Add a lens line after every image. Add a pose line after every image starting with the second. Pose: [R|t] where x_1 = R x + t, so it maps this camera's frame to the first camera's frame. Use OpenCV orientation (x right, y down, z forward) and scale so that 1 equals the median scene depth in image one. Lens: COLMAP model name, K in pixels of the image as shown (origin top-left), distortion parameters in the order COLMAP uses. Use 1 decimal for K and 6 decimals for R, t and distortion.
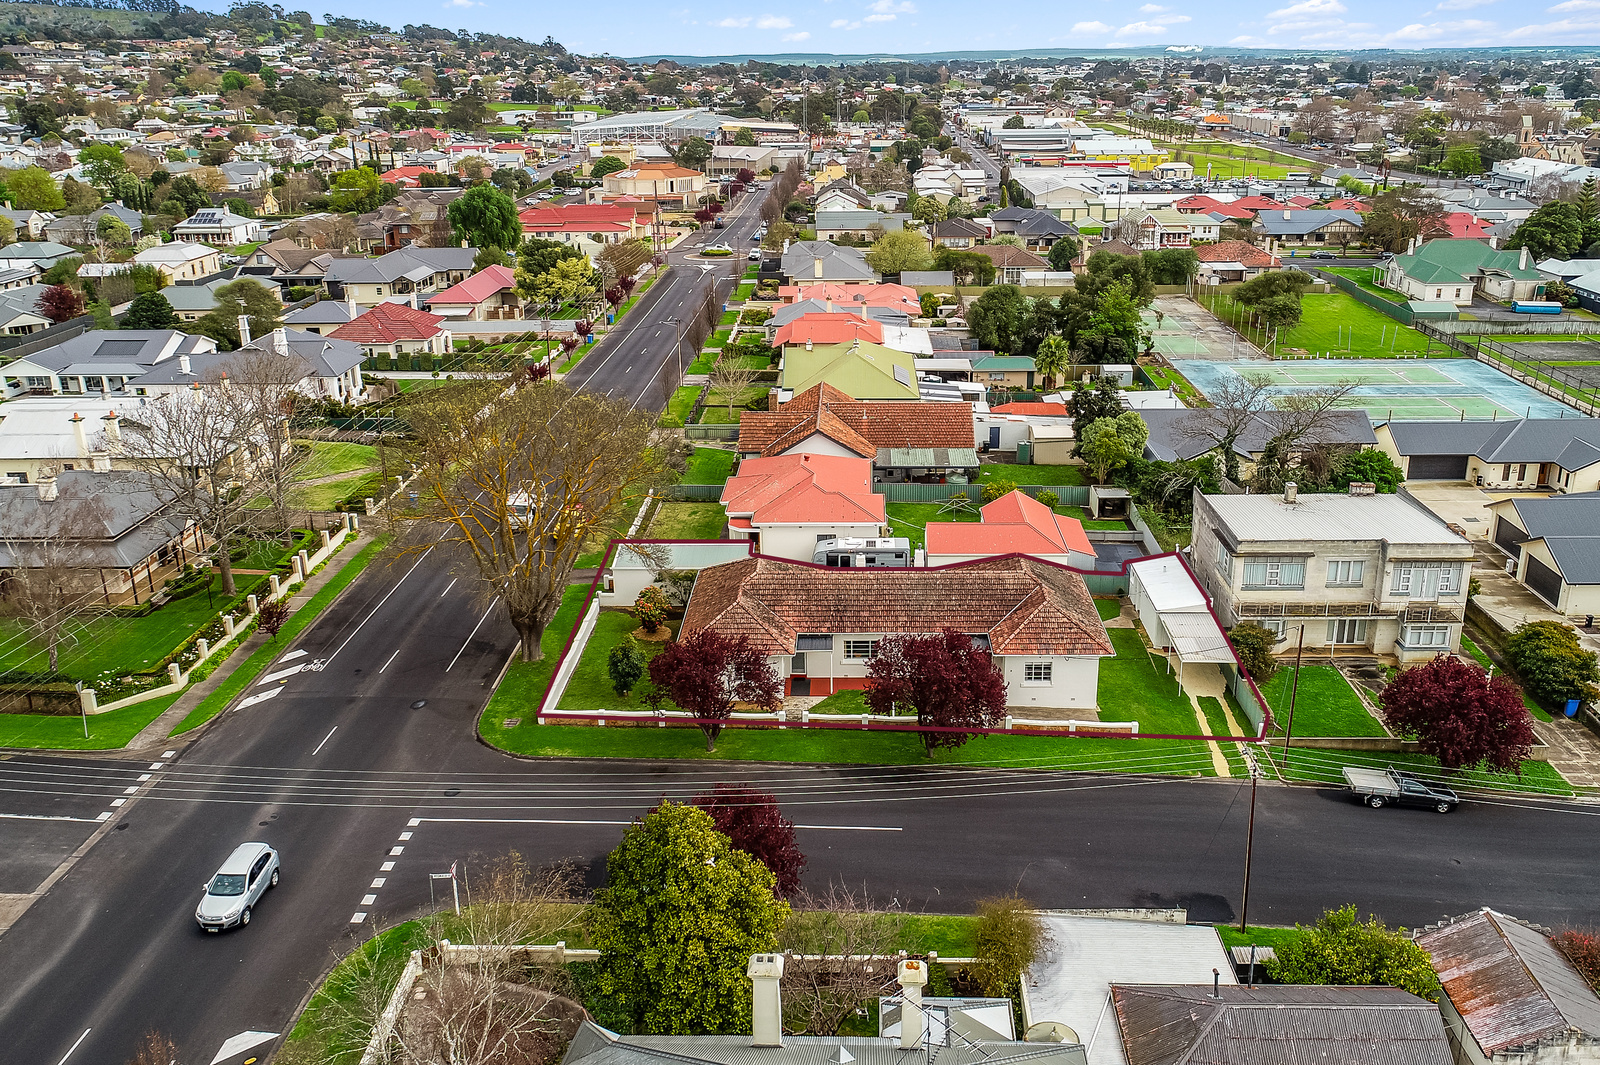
lens RADIAL K [[1361.1, 0, 806.0], [0, 1361.1, 531.8], [0, 0, 1]] dist [-0.002828, 0.003175]
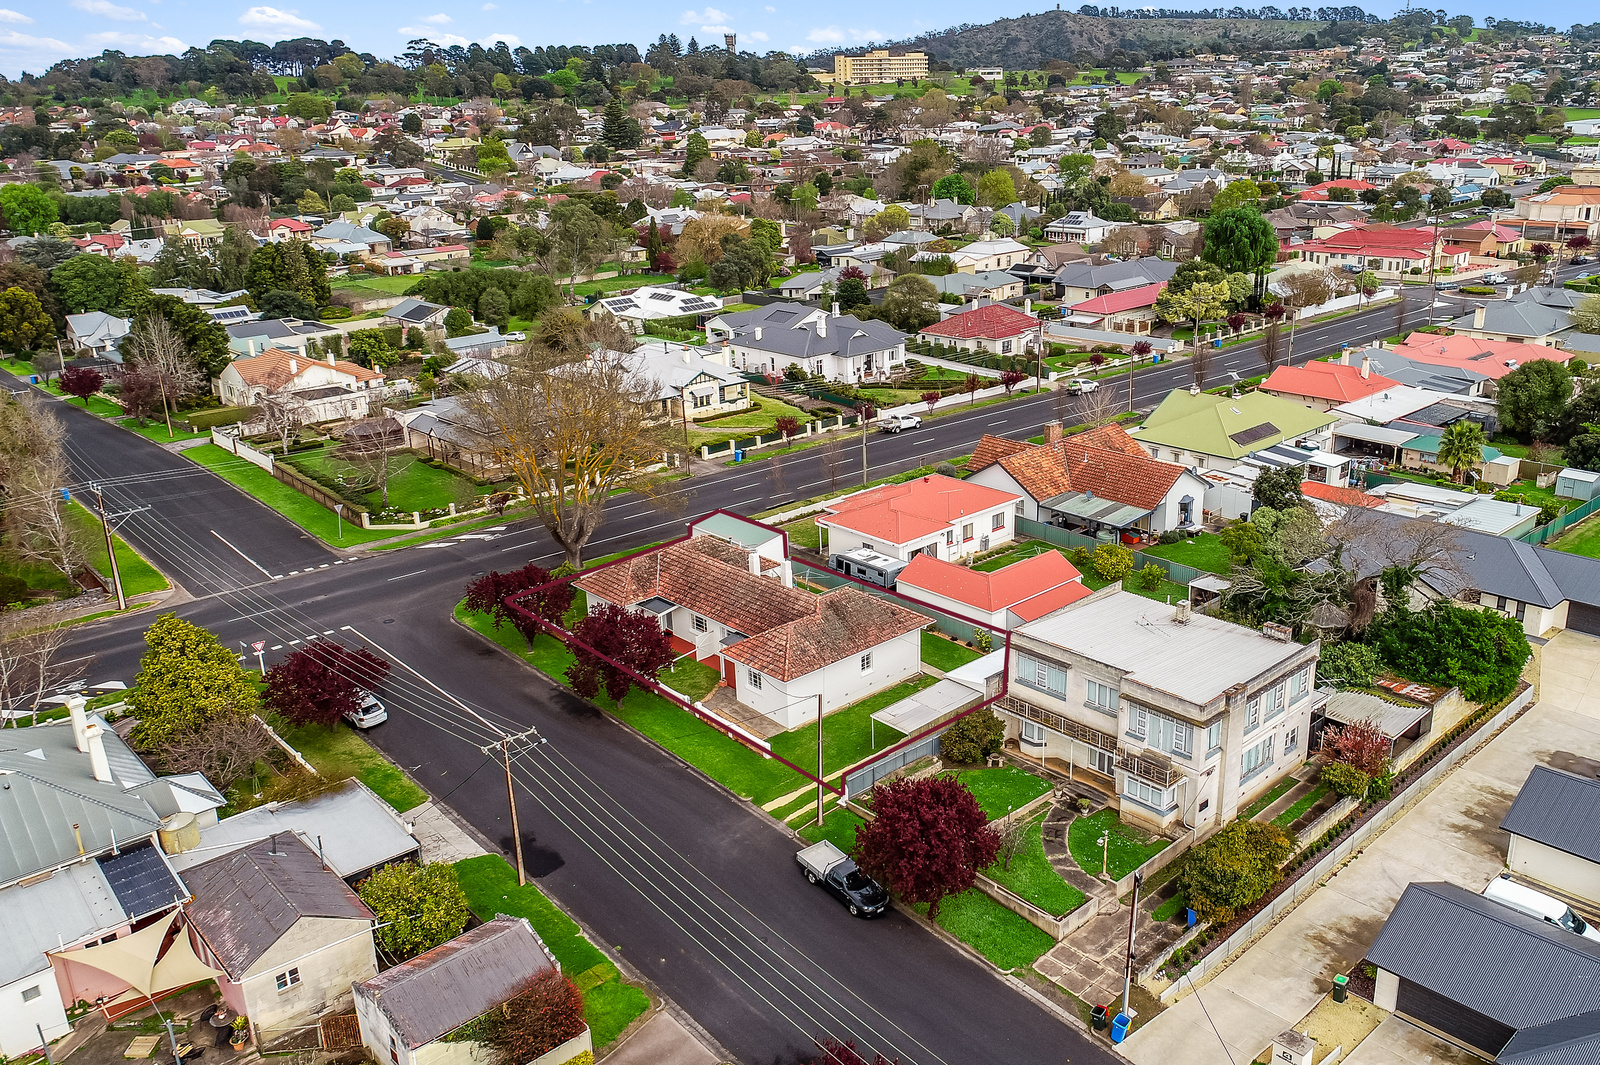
lens RADIAL K [[1286.8, 0, 818.3], [0, 1286.8, 529.1], [0, 0, 1]] dist [-0.006630, 0.004821]
pose [[0.691714, 0.224538, -0.686377, 0.428381], [-0.214412, 0.971433, 0.101711, -0.065496], [0.689608, 0.076812, 0.720098, 0.117690]]
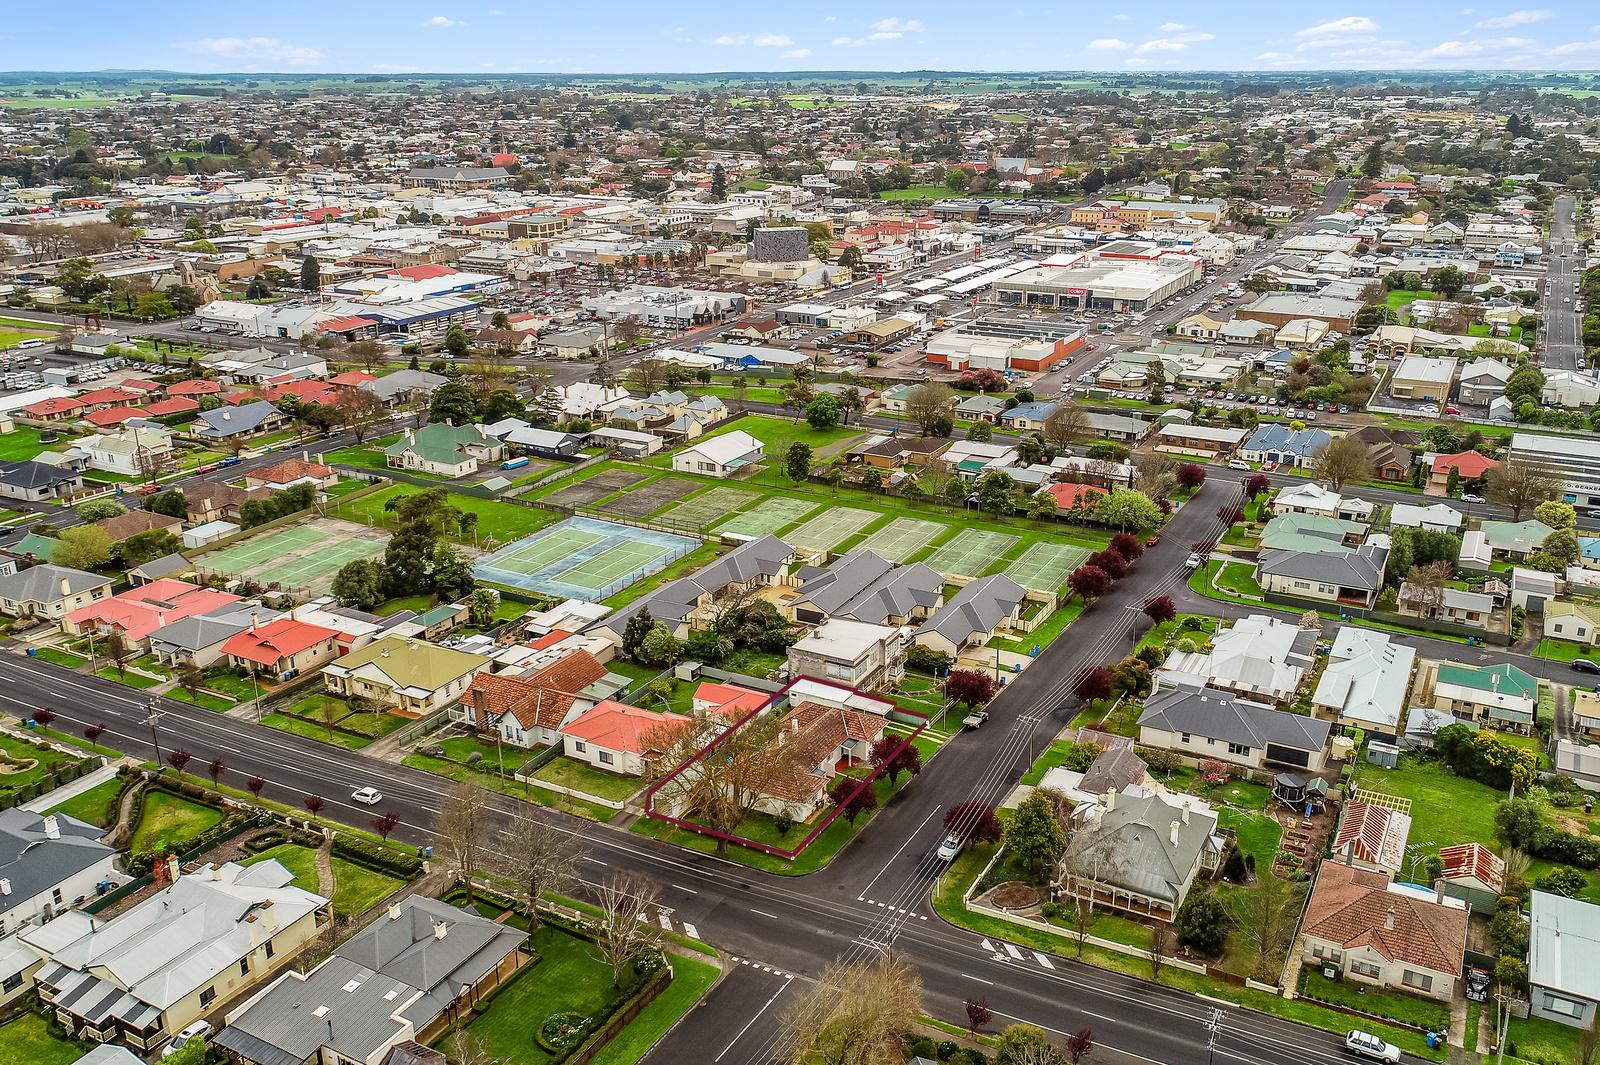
lens RADIAL K [[1361.1, 0, 806.0], [0, 1361.1, 531.8], [0, 0, 1]] dist [-0.002828, 0.003175]
pose [[0.444637, -0.291272, 0.847029, -0.851869], [0.296717, 0.940154, 0.167538, -0.322089], [-0.845137, 0.176834, 0.504452, -0.085068]]
